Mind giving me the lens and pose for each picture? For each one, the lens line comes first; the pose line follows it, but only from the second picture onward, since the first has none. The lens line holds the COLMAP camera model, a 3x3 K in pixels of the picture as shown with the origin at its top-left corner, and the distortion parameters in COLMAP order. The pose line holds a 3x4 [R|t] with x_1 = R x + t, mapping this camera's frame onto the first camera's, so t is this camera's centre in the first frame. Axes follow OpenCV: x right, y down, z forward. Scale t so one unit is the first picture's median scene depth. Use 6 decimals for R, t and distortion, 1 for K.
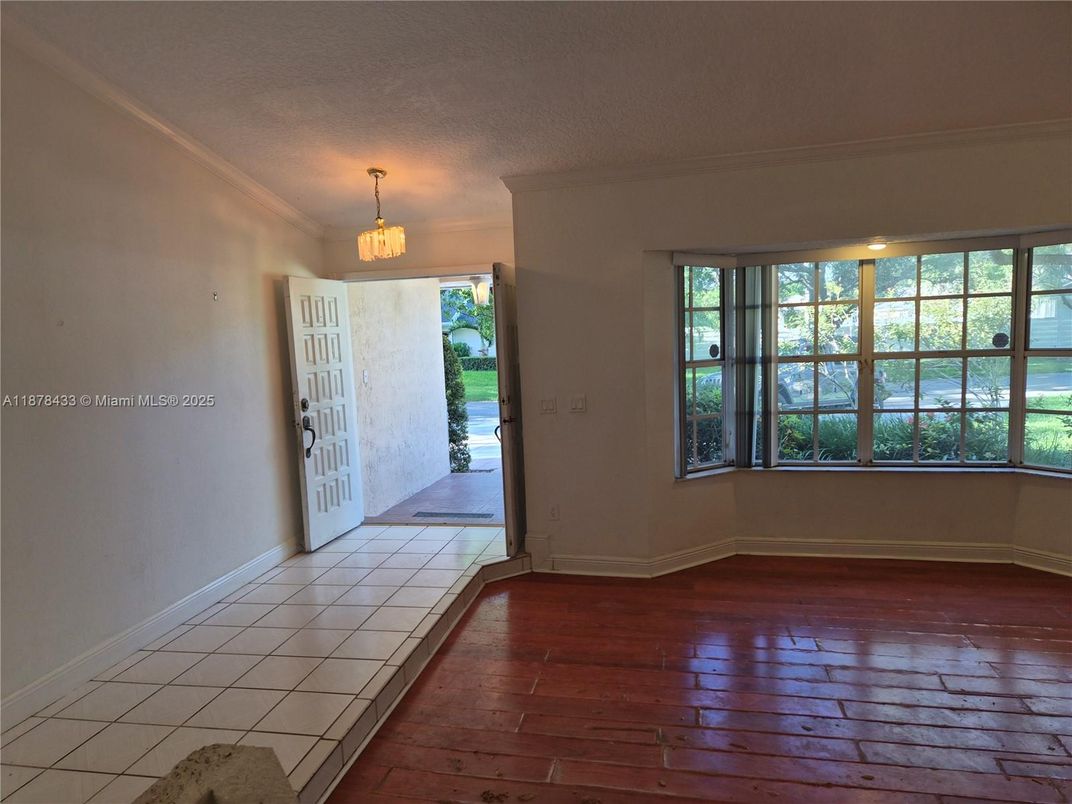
lens RADIAL K [[720.3, 0, 535.8], [0, 720.3, 406.2], [0, 0, 1]] dist [0.006009, 0.001373]
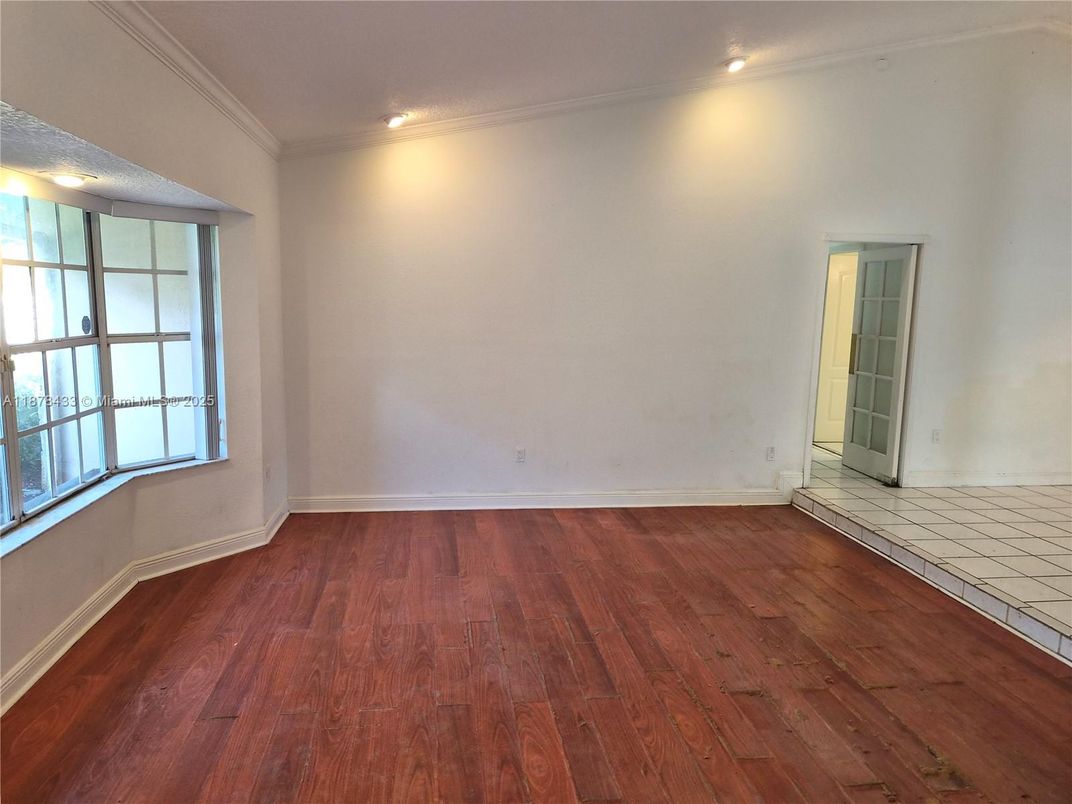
lens RADIAL K [[720.3, 0, 535.5], [0, 720.3, 399.3], [0, 0, 1]] dist [0.006009, 0.001373]
pose [[-0.331299, -0.105576, 0.937600, -0.305732], [0.087021, 0.986066, 0.141782, -0.084621], [-0.939504, 0.128563, -0.317495, 0.834696]]
